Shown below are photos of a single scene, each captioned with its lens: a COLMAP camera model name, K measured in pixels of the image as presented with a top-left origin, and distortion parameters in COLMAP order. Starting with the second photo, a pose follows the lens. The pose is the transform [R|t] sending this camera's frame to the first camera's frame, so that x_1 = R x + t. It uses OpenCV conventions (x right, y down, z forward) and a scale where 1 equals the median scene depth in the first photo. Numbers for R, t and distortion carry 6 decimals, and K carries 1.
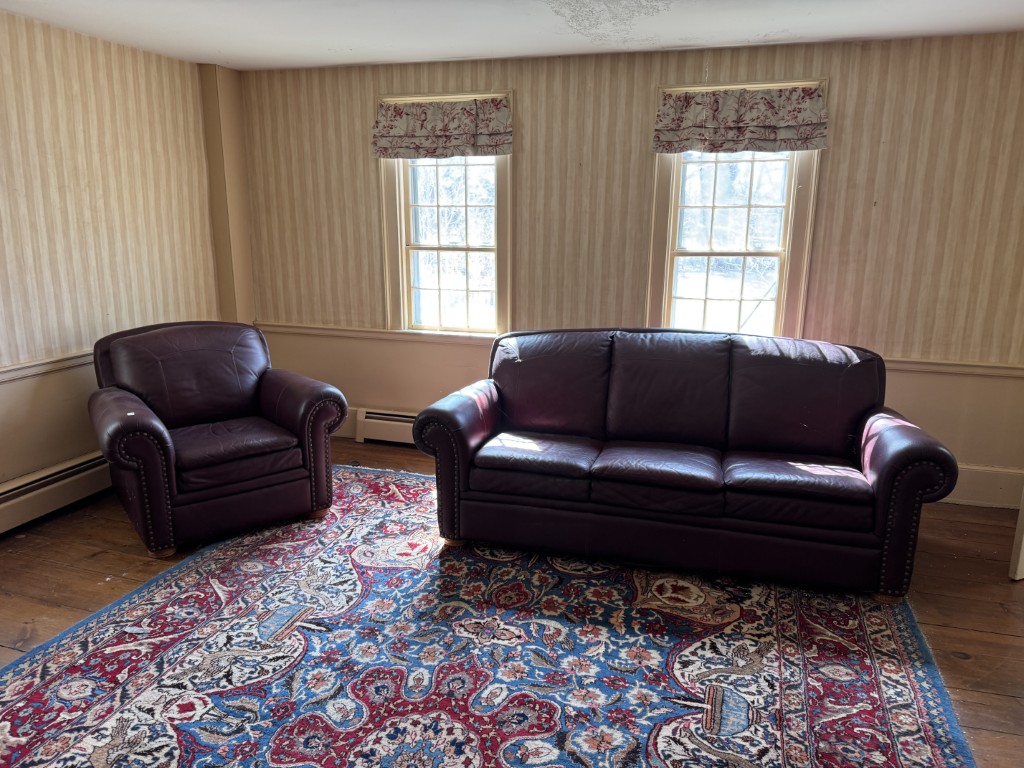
lens RADIAL K [[732.2, 0, 512.0], [0, 732.2, 384.0], [0, 0, 1]] dist [0.036336, -0.072305]
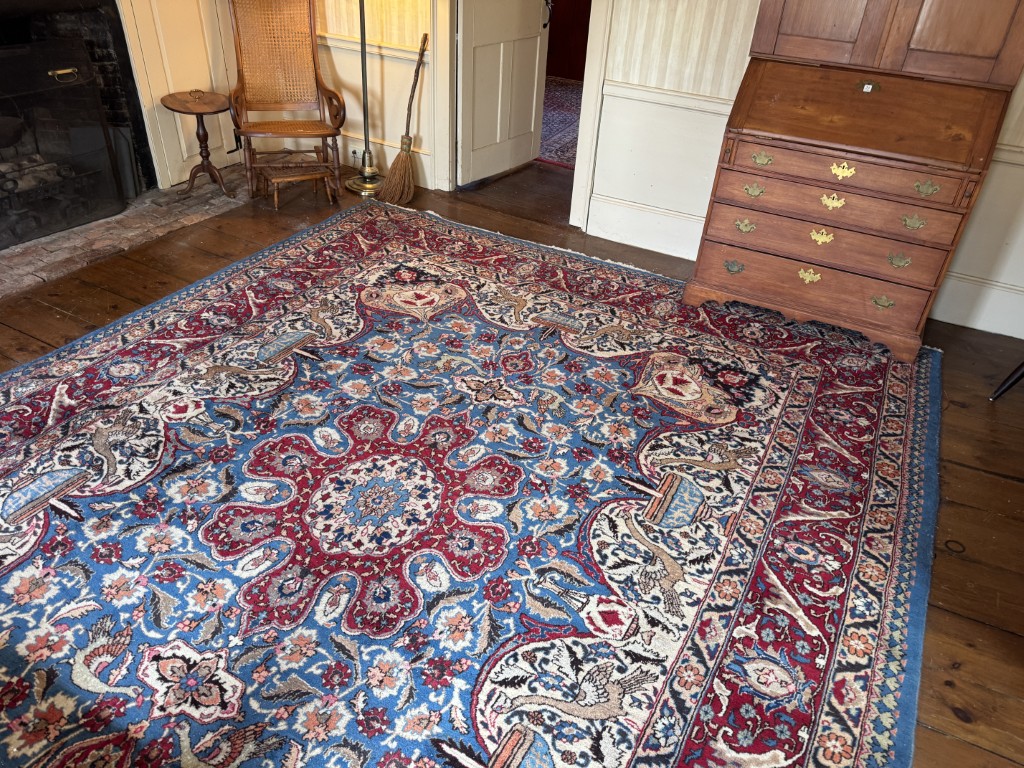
lens RADIAL K [[732.2, 0, 512.0], [0, 732.2, 384.0], [0, 0, 1]] dist [0.036336, -0.072305]
pose [[-0.976333, -0.169056, 0.134886, -0.394914], [-0.019155, 0.688827, 0.724673, -0.341133], [-0.215424, 0.704938, -0.675763, 1.380385]]
